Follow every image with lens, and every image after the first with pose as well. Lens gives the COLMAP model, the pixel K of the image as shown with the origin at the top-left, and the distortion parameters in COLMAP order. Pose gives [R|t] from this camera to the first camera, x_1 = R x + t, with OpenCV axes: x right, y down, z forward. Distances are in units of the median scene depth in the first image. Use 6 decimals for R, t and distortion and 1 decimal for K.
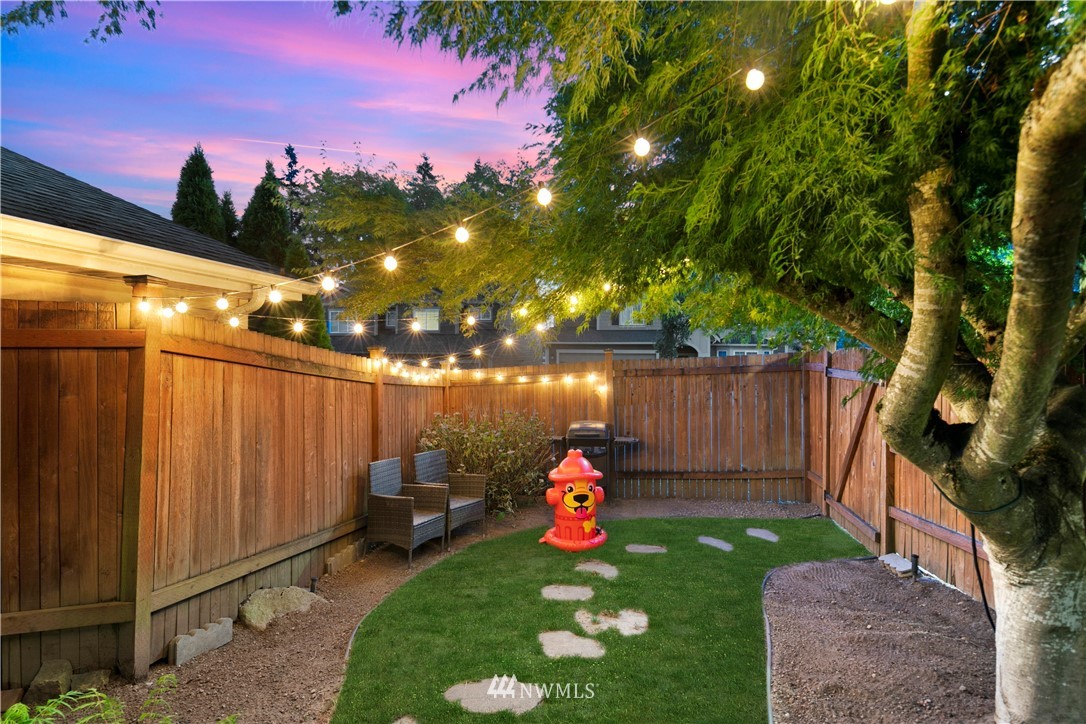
lens RADIAL K [[533.3, 0, 543.0], [0, 533.3, 357.2], [0, 0, 1]] dist [-0.001251, -0.000027]
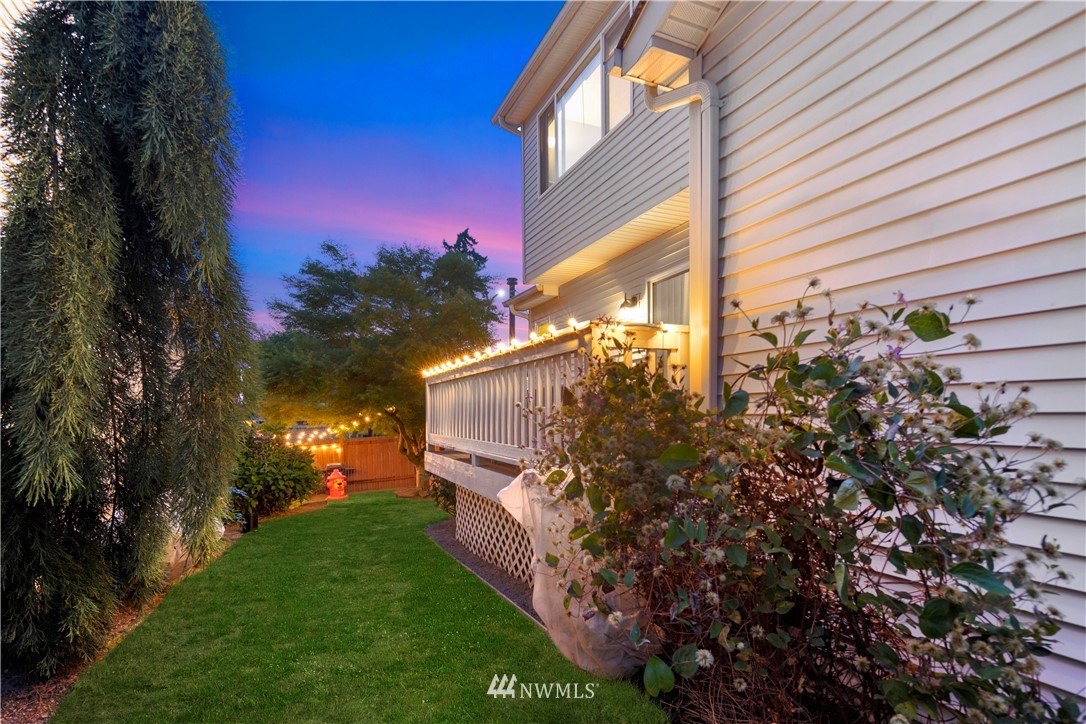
lens RADIAL K [[533.3, 0, 542.8], [0, 533.3, 366.2], [0, 0, 1]] dist [-0.001251, -0.000027]
pose [[0.838798, 0.042626, 0.542772, -0.498069], [0.009896, 0.995572, -0.093479, -0.092413], [-0.544353, 0.083781, 0.834662, -1.764978]]
